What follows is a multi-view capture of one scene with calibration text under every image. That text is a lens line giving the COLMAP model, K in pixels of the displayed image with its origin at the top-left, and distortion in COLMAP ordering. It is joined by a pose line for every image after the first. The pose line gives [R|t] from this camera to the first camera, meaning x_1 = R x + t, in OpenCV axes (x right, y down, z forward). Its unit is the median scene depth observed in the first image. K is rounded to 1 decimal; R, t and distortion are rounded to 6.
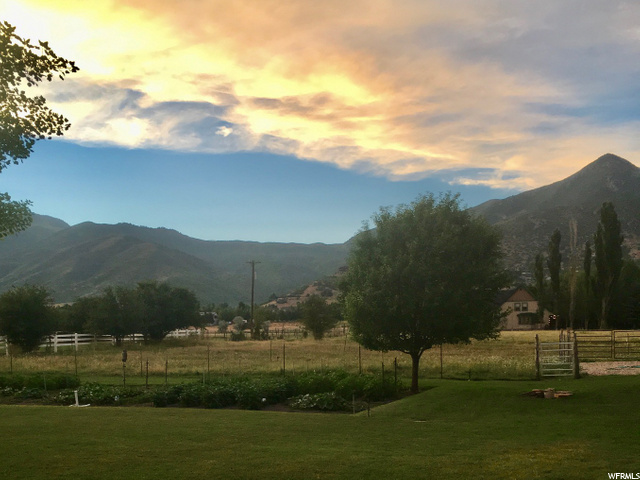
lens RADIAL K [[824.3, 0, 320.0], [0, 824.3, 240.0], [0, 0, 1]] dist [0.006677, -0.600270]
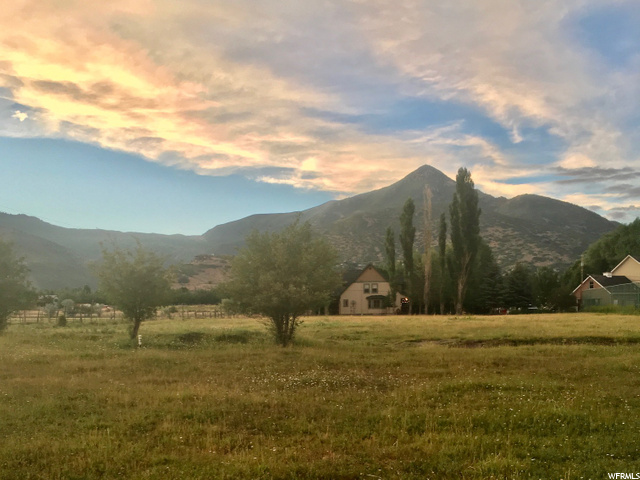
lens RADIAL K [[824.3, 0, 320.0], [0, 824.3, 240.0], [0, 0, 1]] dist [0.006677, -0.600270]
pose [[0.933312, 0.023120, 0.358321, -0.134667], [-0.028337, 0.999555, 0.009316, -0.002096], [-0.357946, -0.018848, 0.933552, -0.039245]]
